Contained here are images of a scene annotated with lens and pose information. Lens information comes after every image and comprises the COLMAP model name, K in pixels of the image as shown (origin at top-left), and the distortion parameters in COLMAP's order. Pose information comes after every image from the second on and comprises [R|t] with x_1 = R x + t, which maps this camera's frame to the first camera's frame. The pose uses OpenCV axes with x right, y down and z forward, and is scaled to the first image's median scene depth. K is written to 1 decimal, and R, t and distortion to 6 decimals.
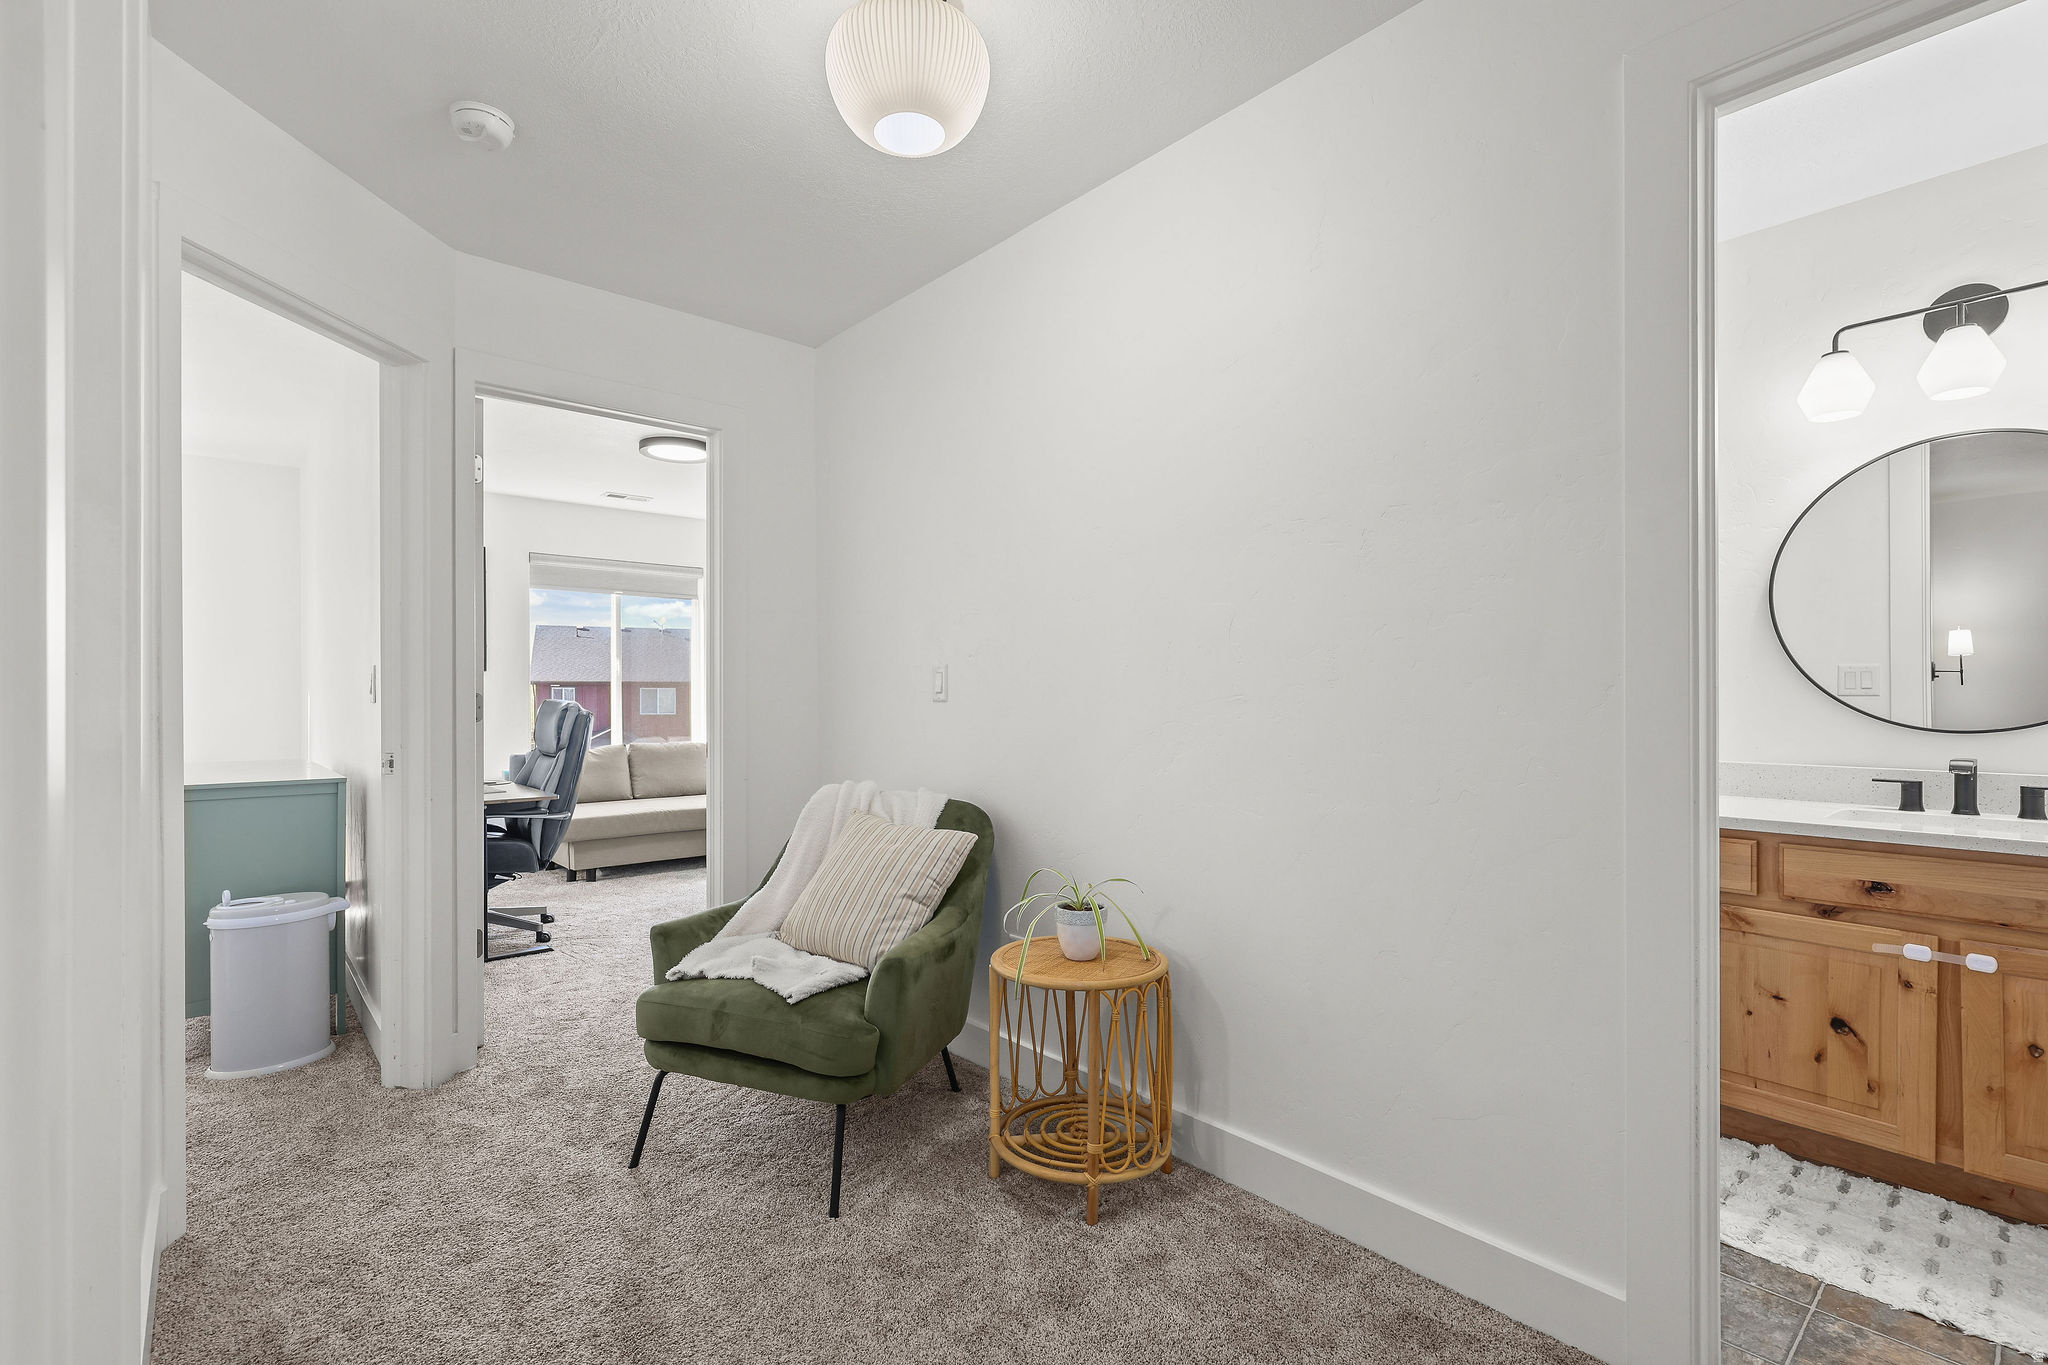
lens RADIAL K [[940.6, 0, 1022.3], [0, 940.6, 689.2], [0, 0, 1]] dist [0.003848, 0.000988]
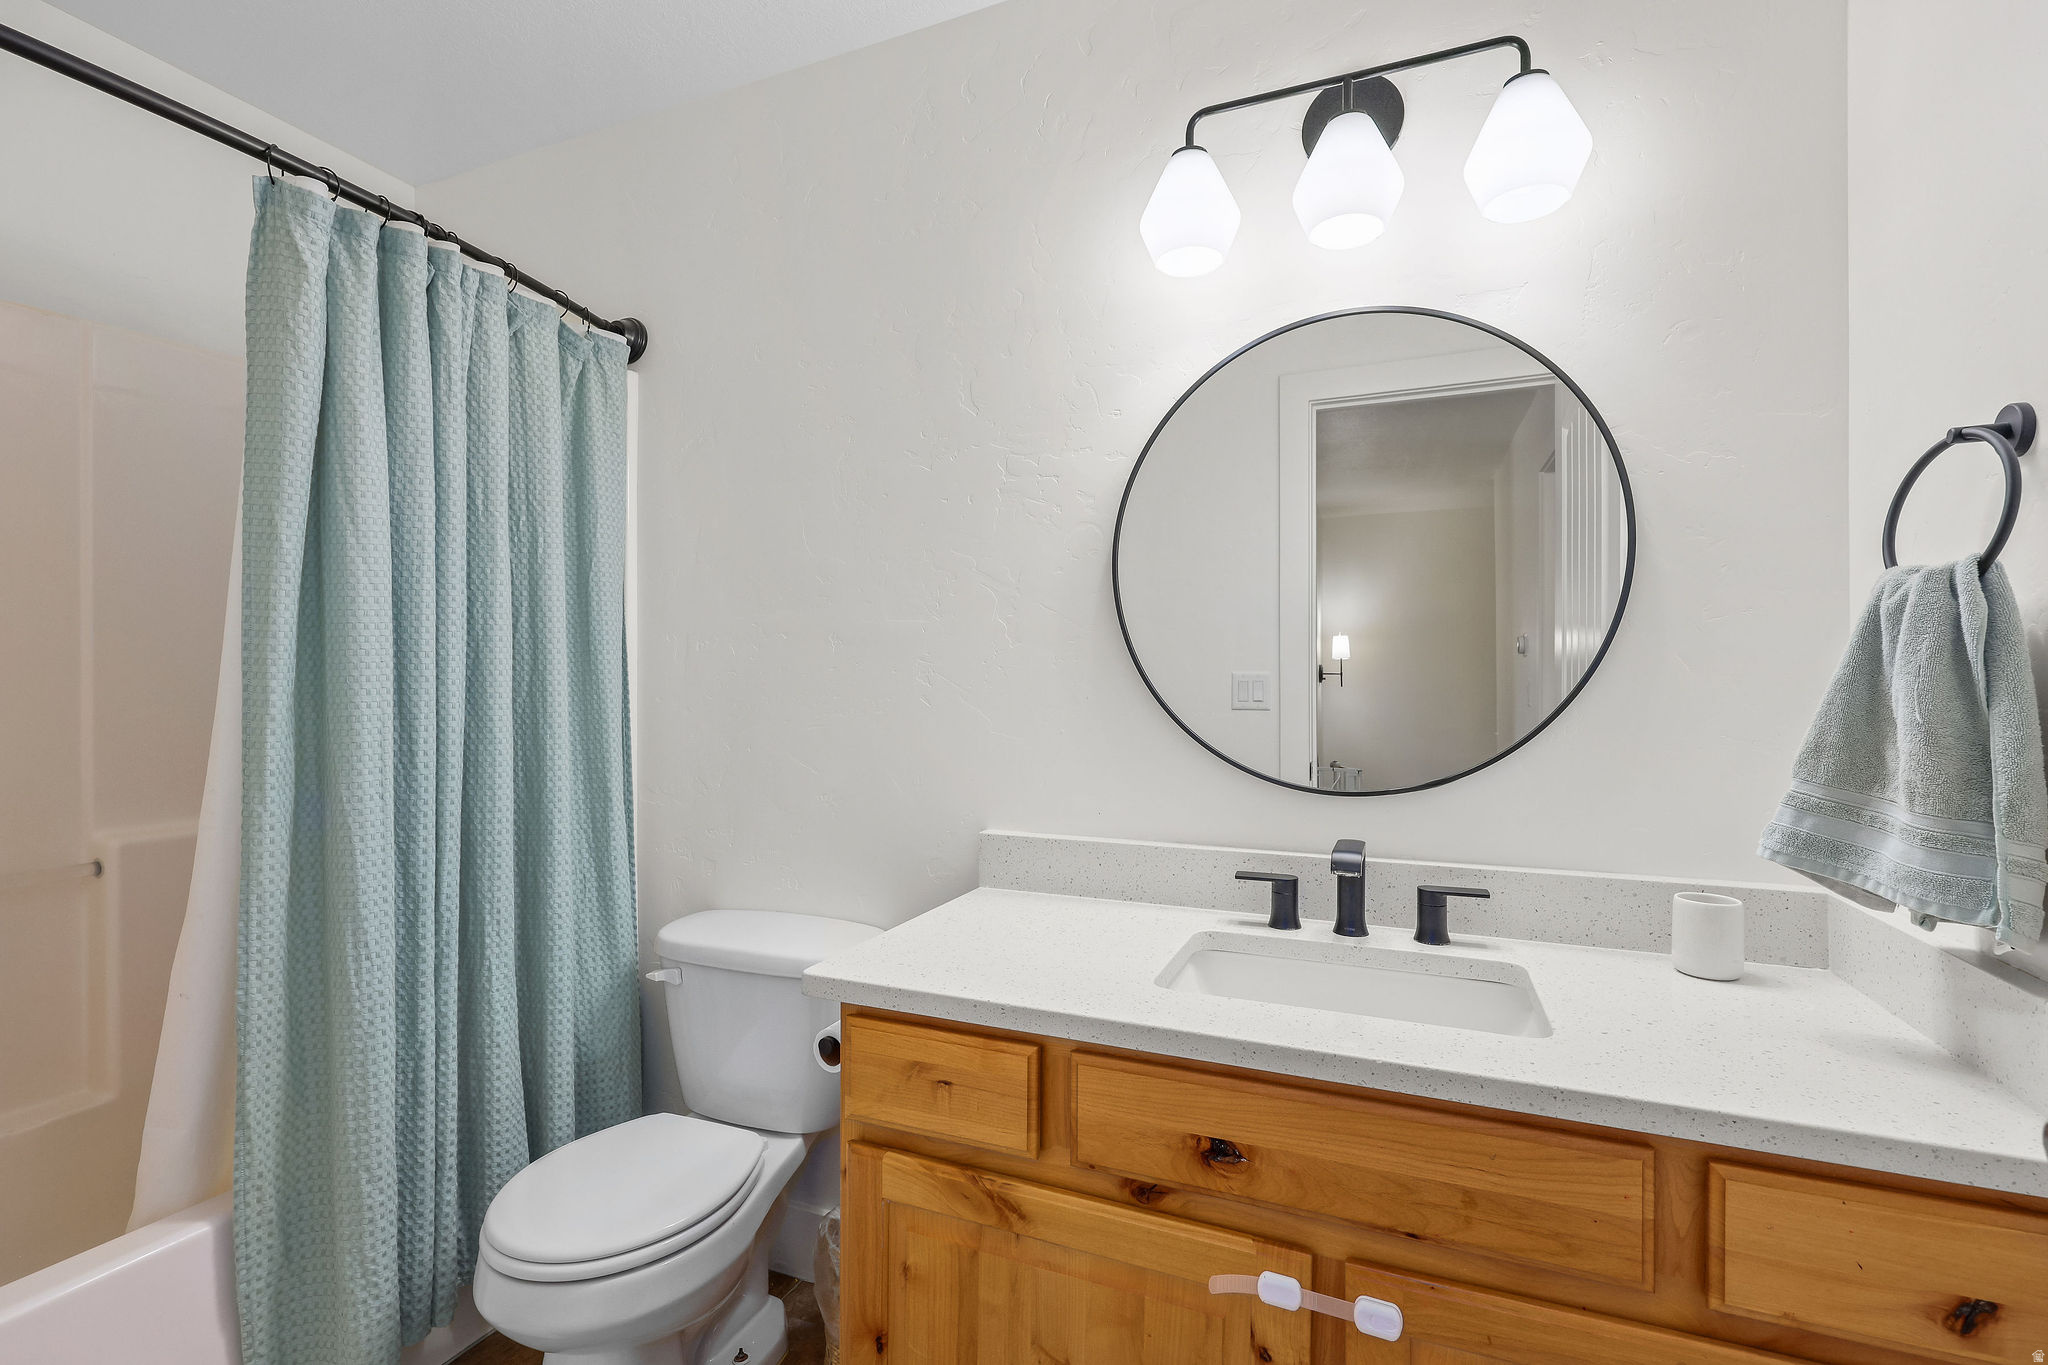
lens RADIAL K [[940.6, 0, 1025.6], [0, 940.6, 682.3], [0, 0, 1]] dist [0.003848, 0.000988]
pose [[0.896047, 0.002587, 0.443951, 0.580035], [-0.004016, 0.999989, 0.002277, -0.031422], [-0.443940, -0.003823, 0.896048, 0.590349]]
